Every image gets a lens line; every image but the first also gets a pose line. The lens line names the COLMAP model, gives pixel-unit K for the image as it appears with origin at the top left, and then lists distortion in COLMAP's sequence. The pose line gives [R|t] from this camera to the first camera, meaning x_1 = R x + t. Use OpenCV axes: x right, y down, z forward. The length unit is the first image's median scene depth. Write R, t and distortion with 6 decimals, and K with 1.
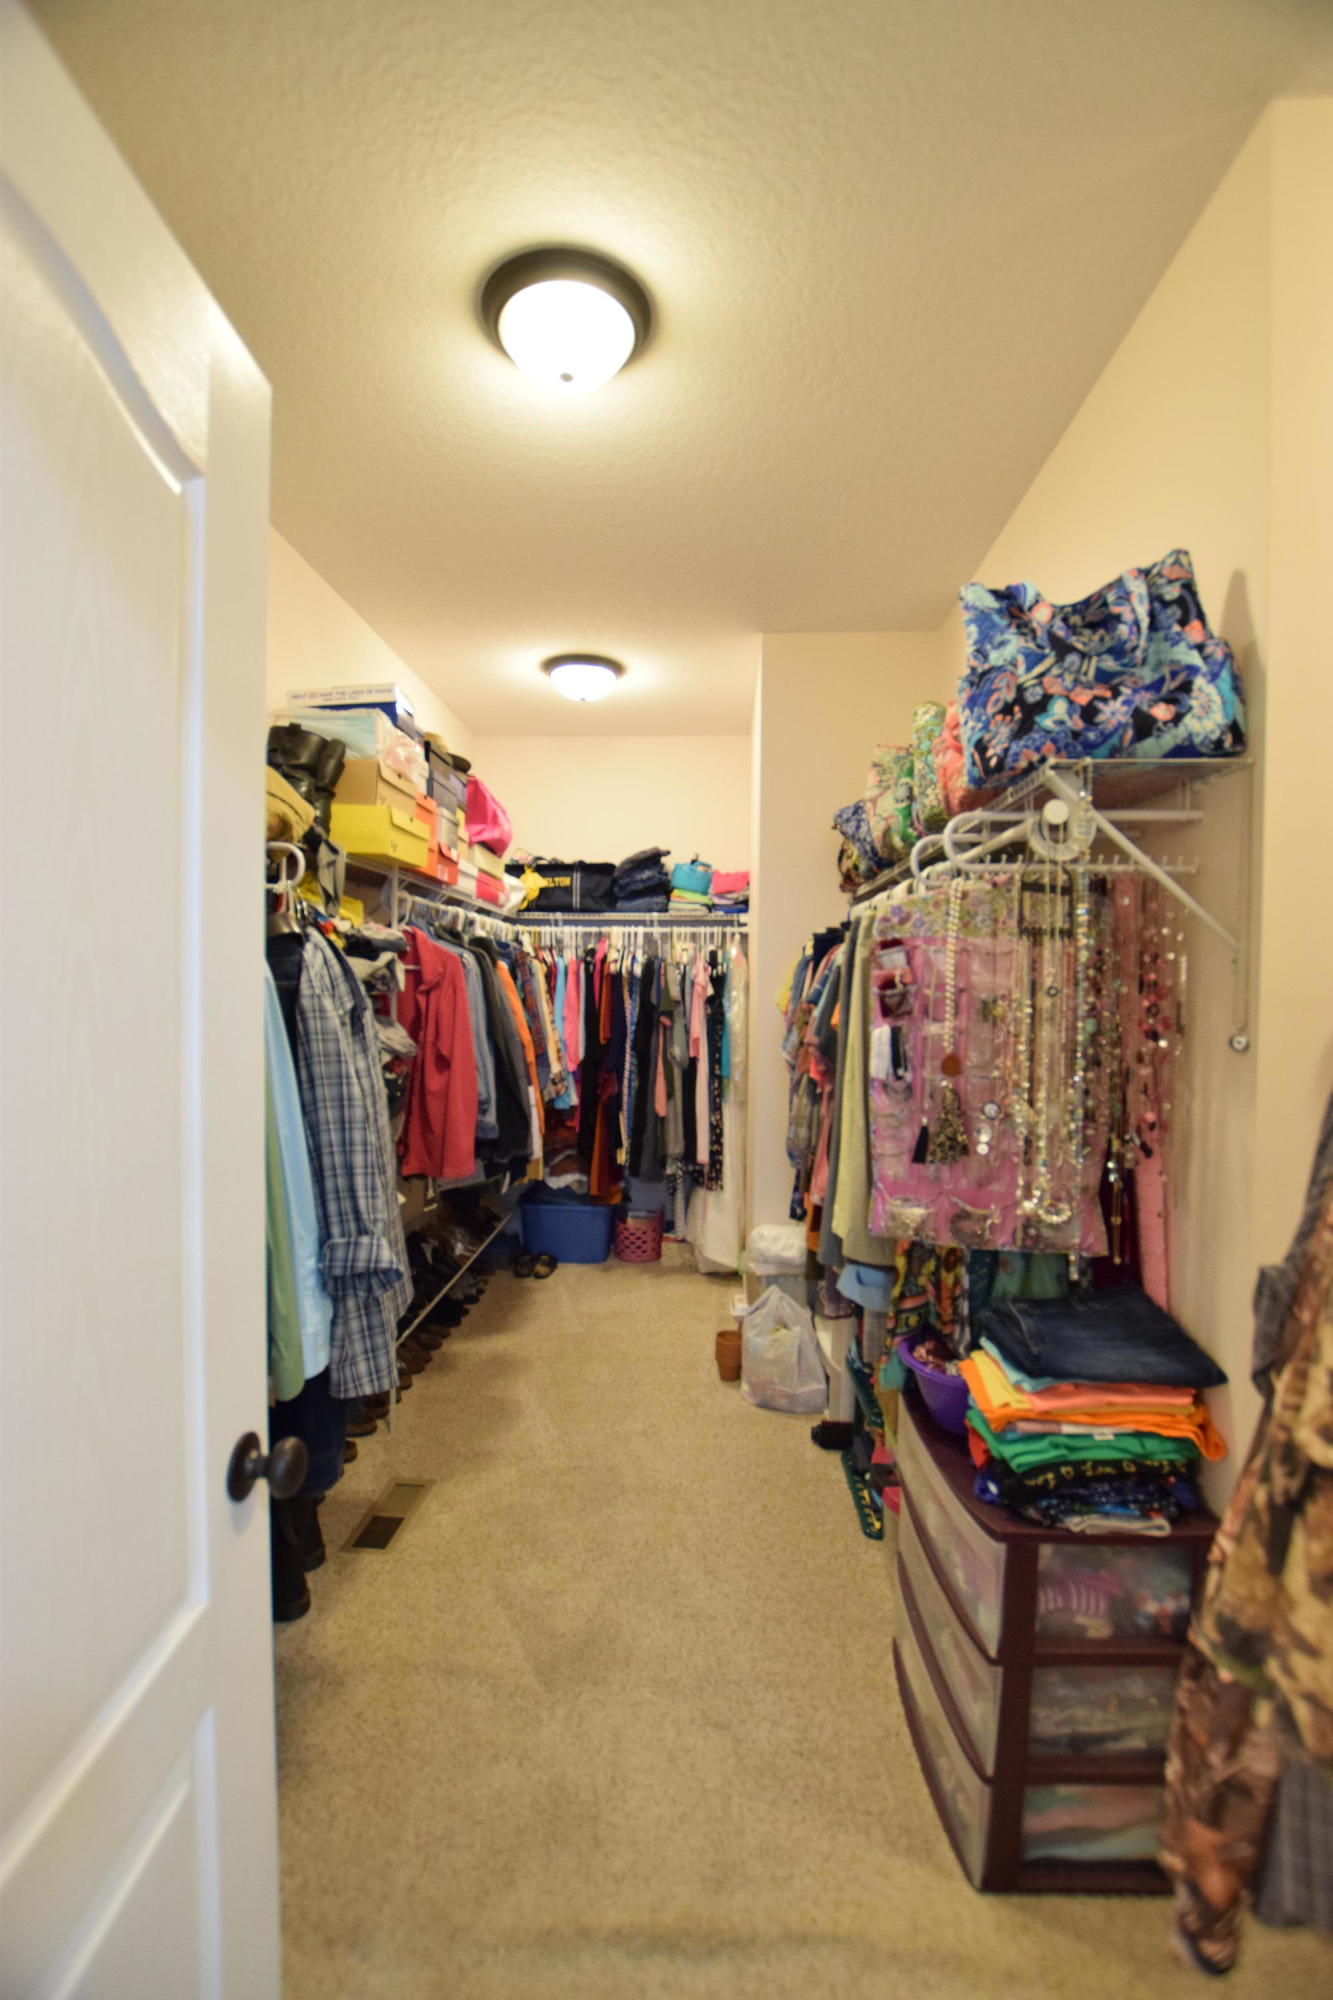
lens RADIAL K [[890.6, 0, 668.3], [0, 890.6, 1009.6], [0, 0, 1]] dist [-0.030910, 0.004597]
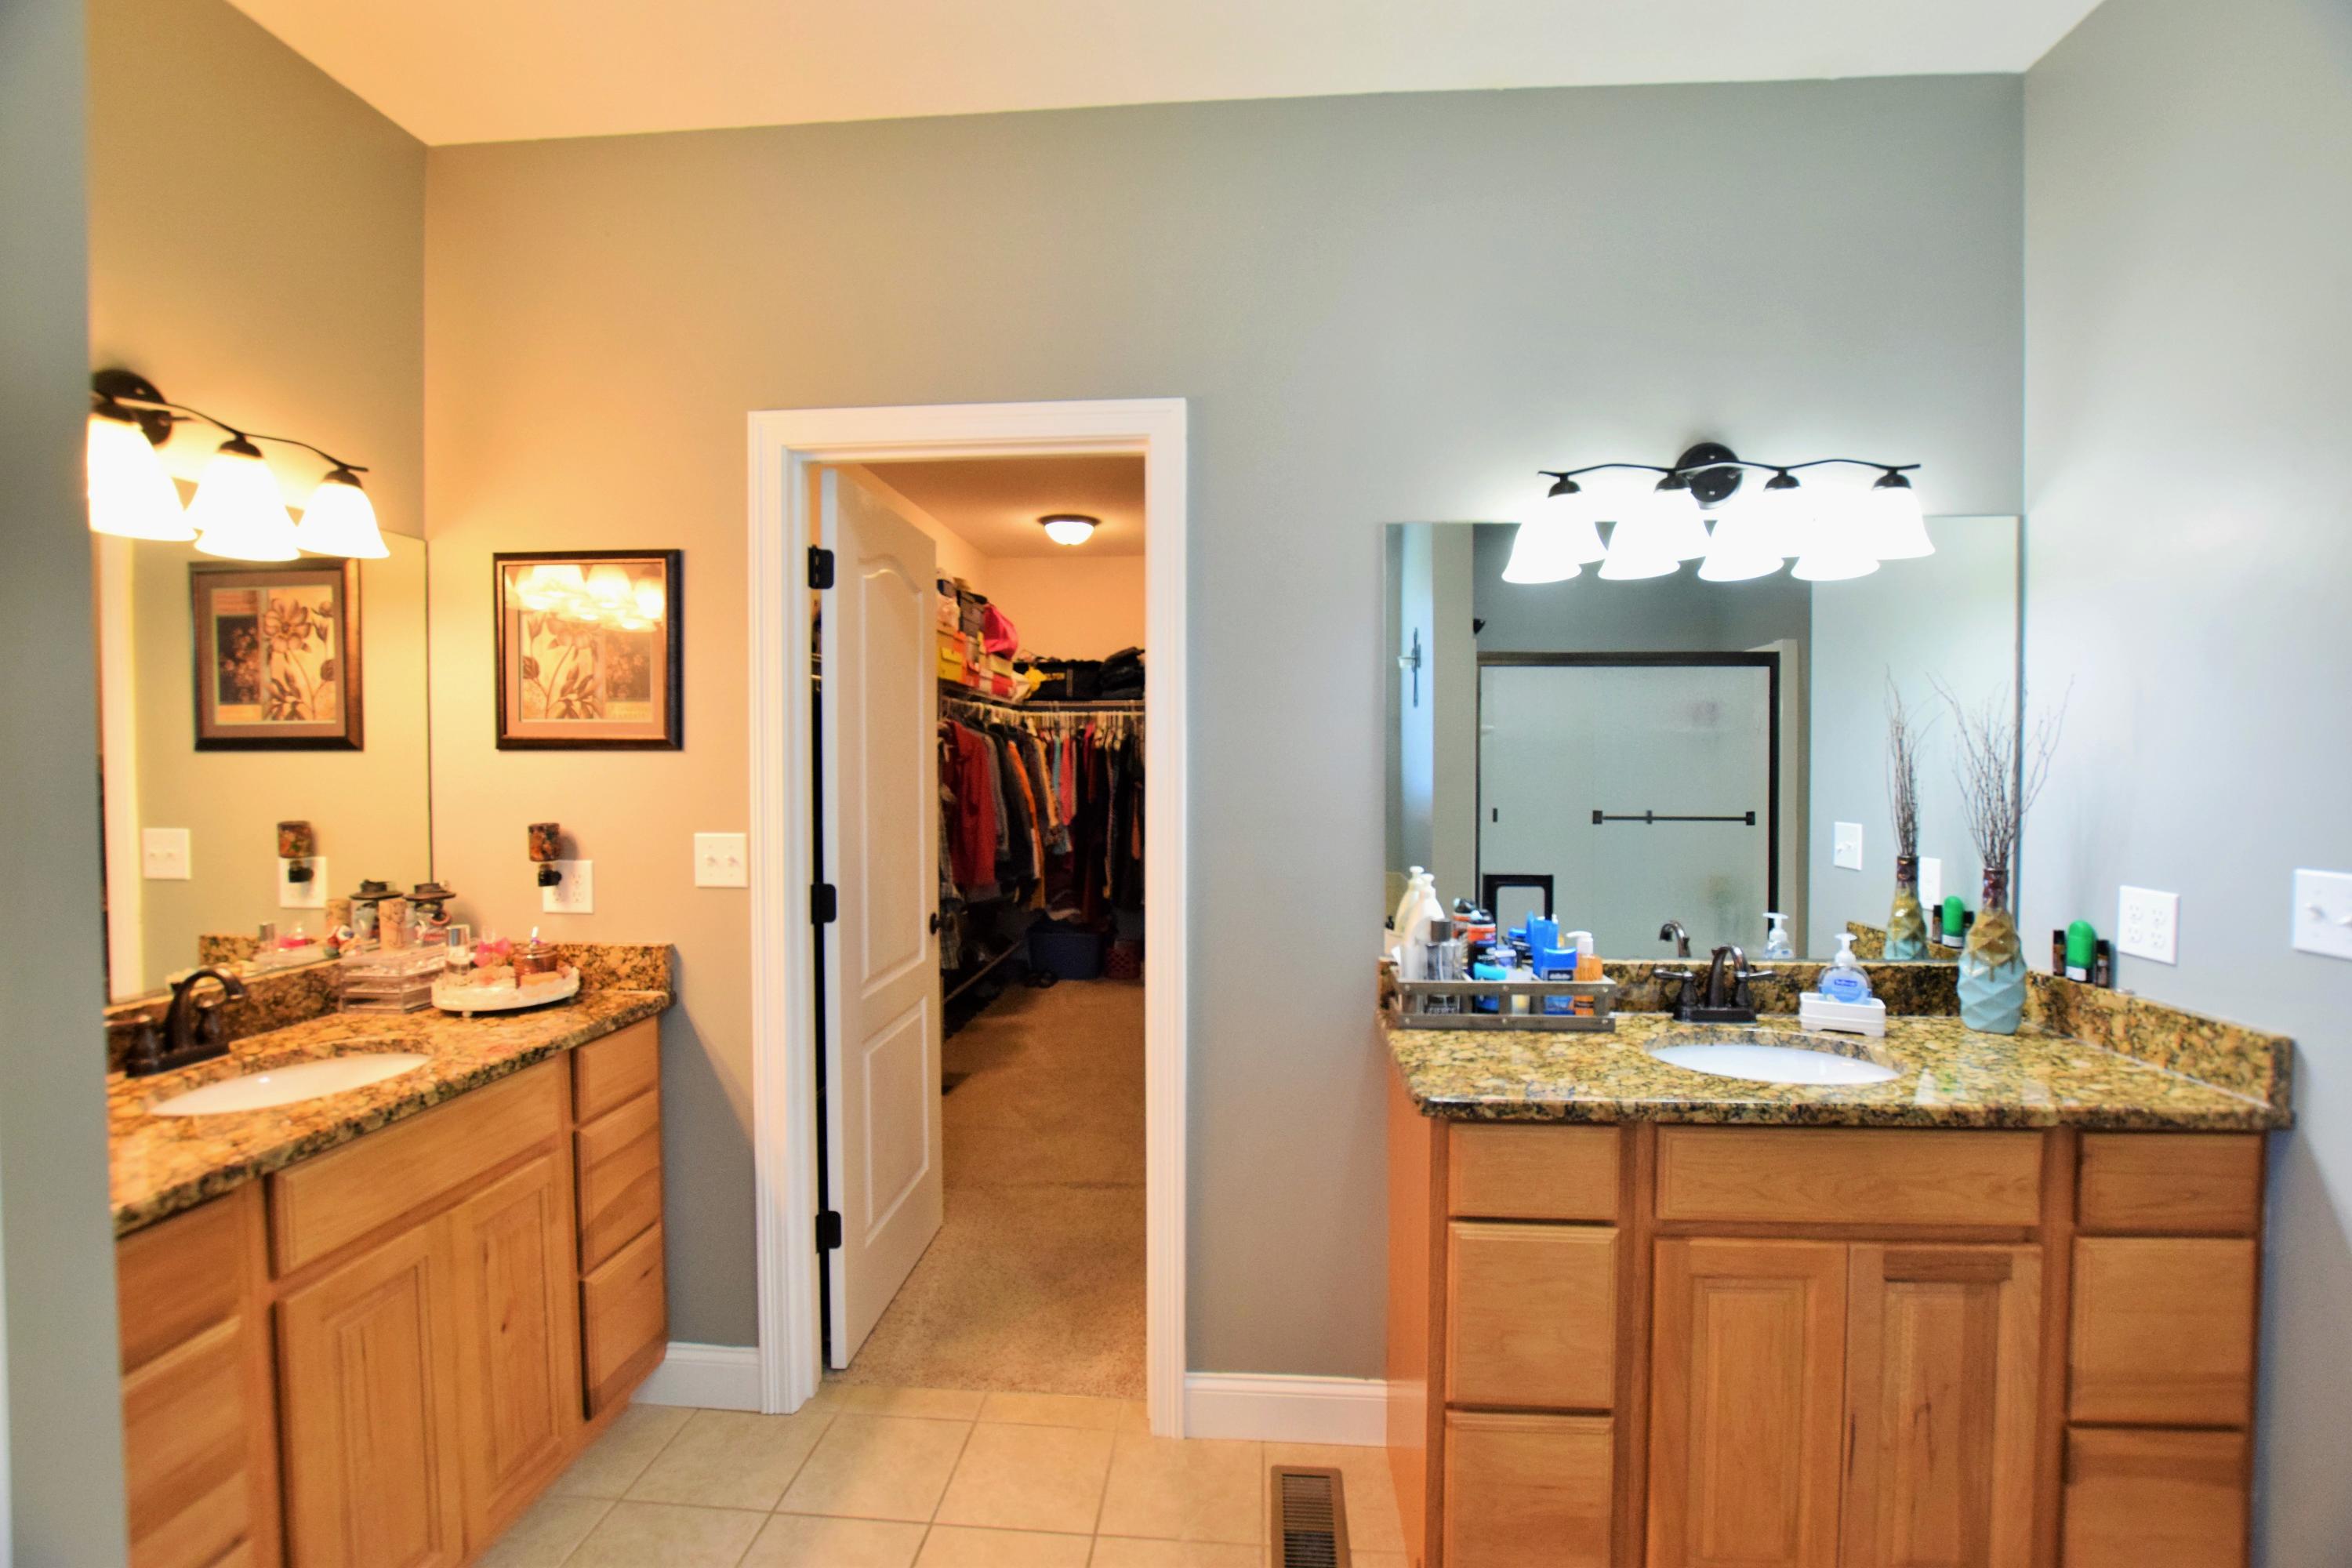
lens RADIAL K [[1047.3, 0, 1167.8], [0, 1047.3, 781.8], [0, 0, 1]] dist [-0.030910, 0.004597]
pose [[0.999228, -0.012600, -0.037210, 0.093925], [0.012334, 0.999897, -0.007378, 0.019389], [0.037299, 0.006913, 0.999280, -0.501704]]
